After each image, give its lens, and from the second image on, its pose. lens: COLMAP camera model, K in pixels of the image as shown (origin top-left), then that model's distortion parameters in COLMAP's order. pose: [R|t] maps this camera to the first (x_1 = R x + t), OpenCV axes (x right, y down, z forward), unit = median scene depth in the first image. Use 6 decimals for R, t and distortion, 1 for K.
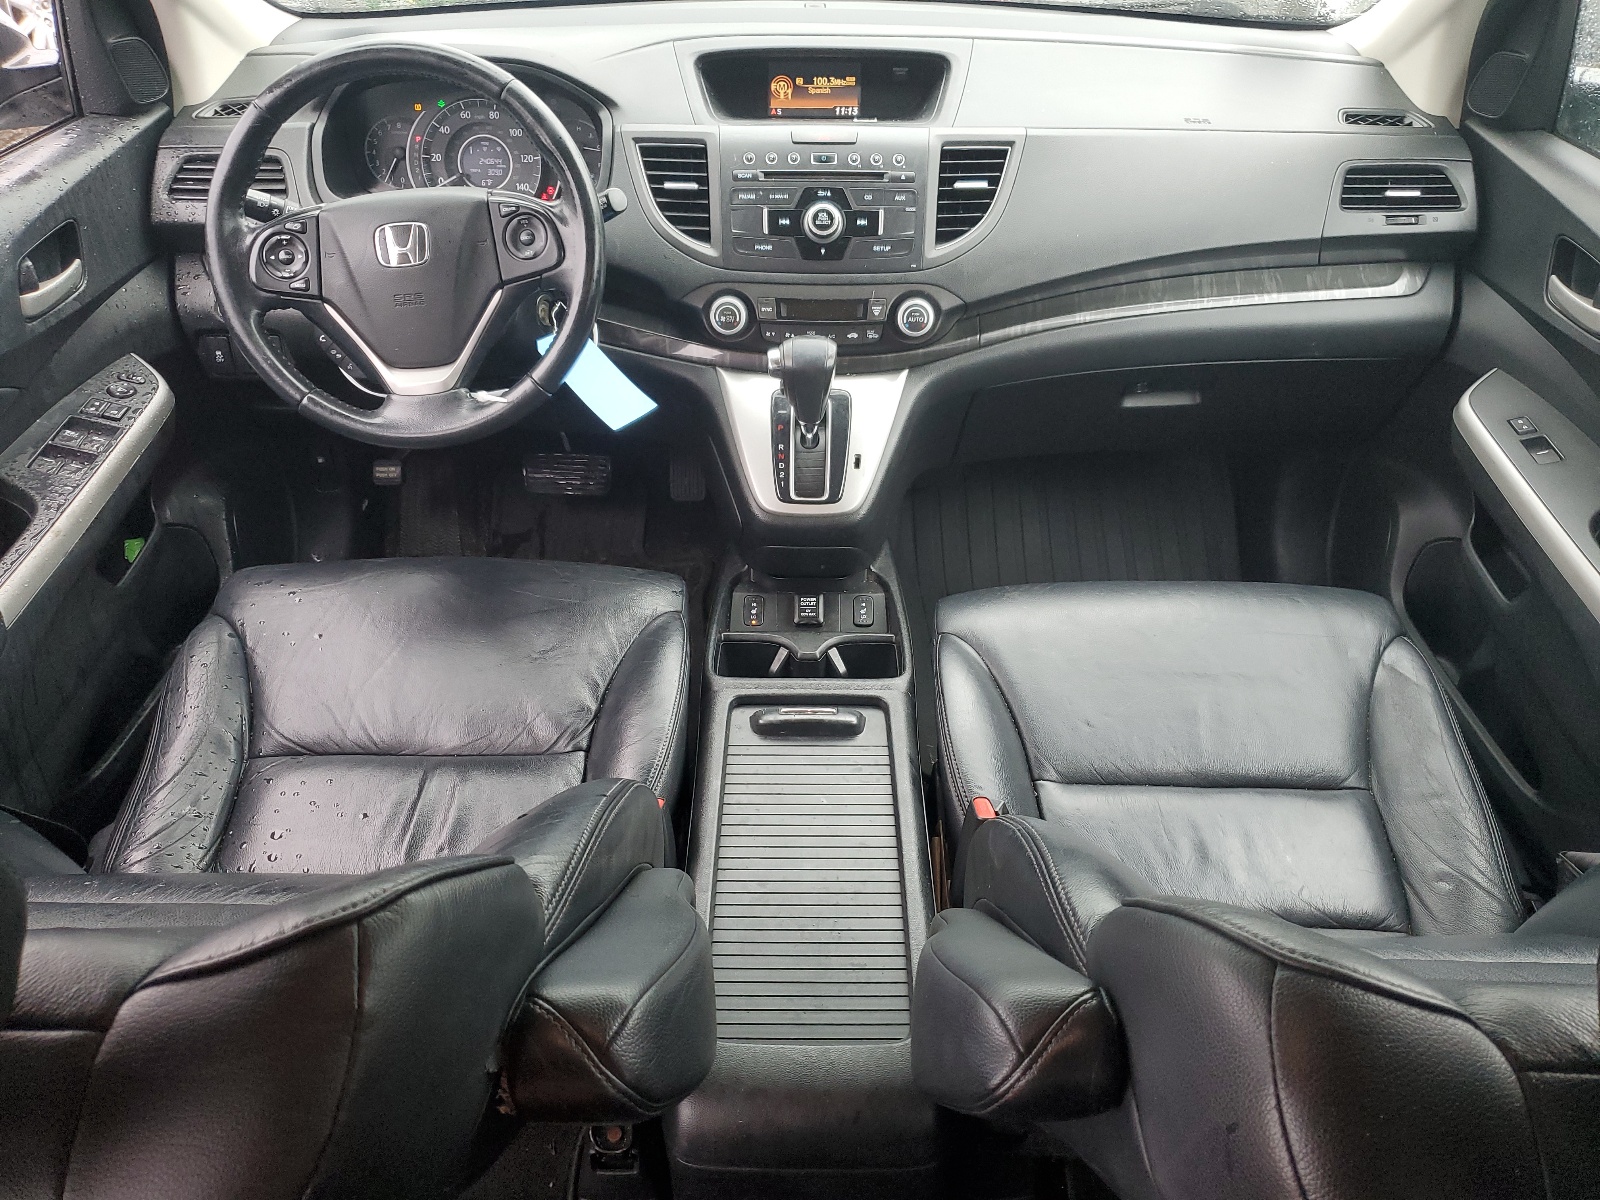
lens RADIAL K [[1212.9, 0, 801.4], [0, 1212.9, 600.3], [0, 0, 1]] dist [0.004018, 0.001433]
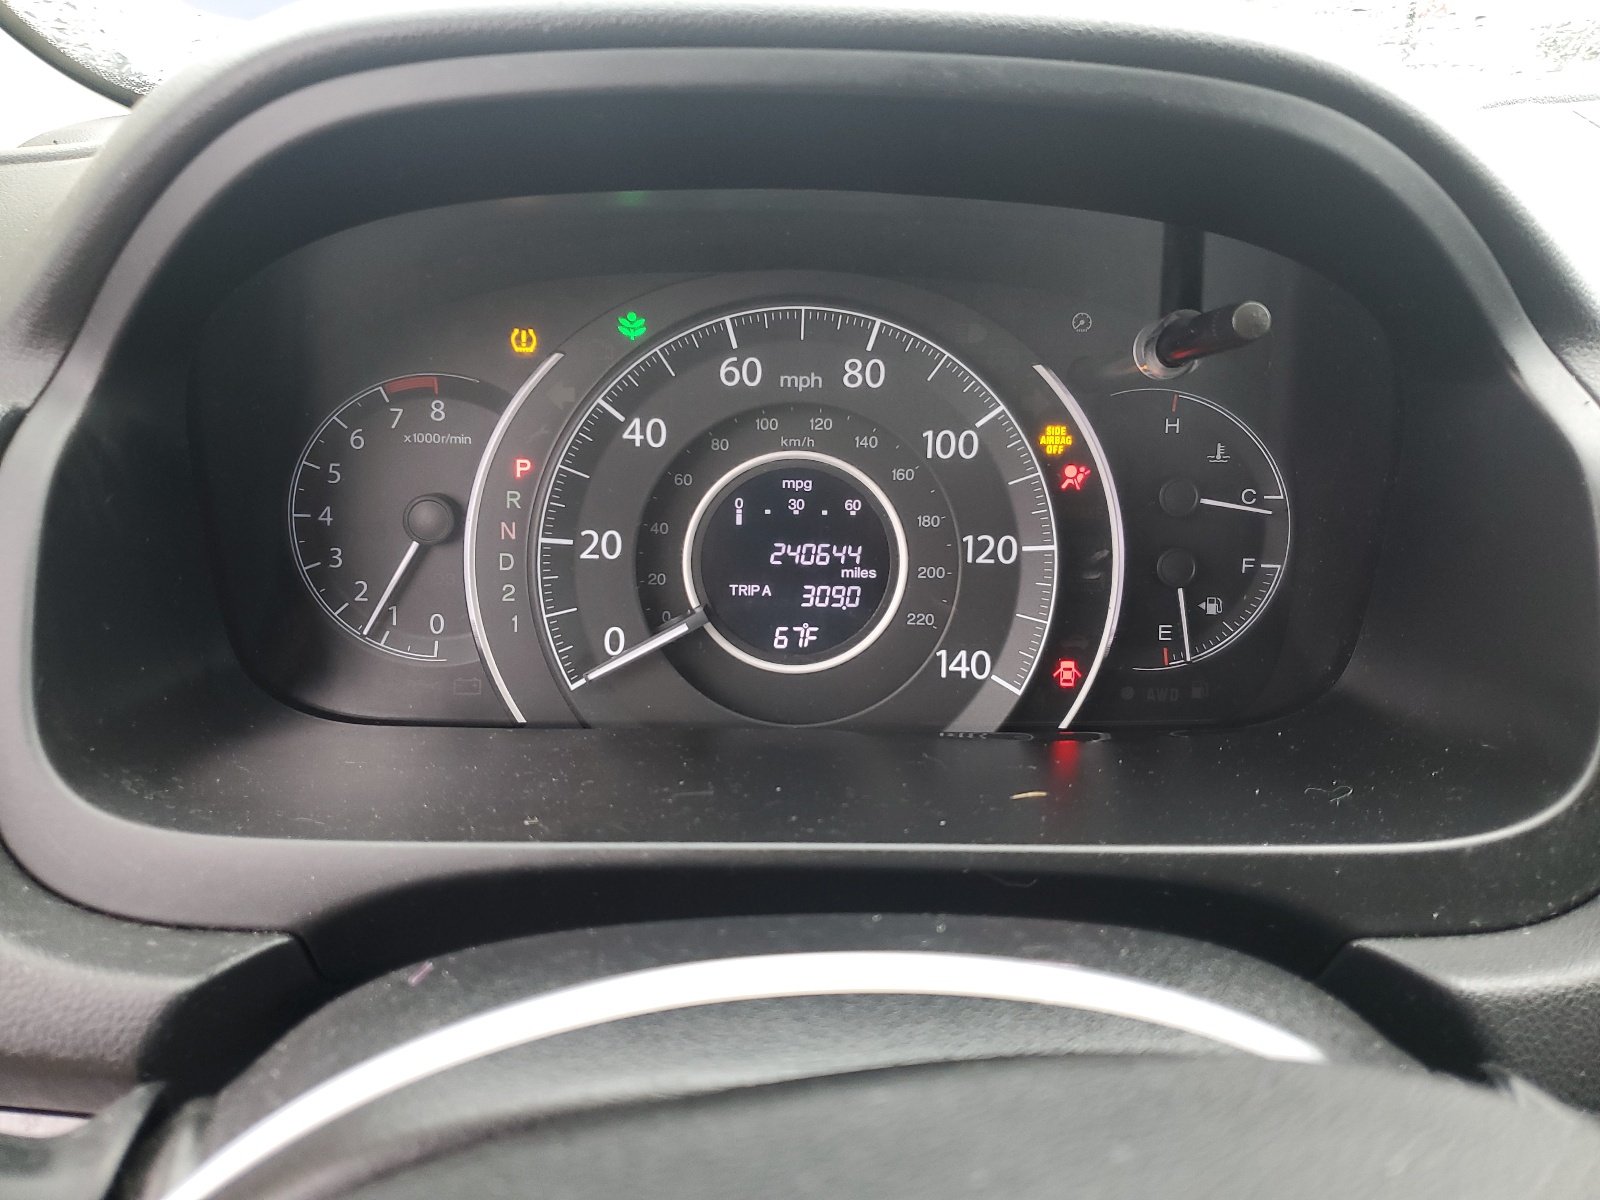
lens RADIAL K [[1212.9, 0, 799.2], [0, 1212.9, 598.4], [0, 0, 1]] dist [0.004018, 0.001433]
pose [[0.998210, -0.001731, 0.059789, -0.275414], [0.013454, 0.980464, -0.196239, -0.307435], [-0.058282, 0.196692, 0.978732, 0.769795]]
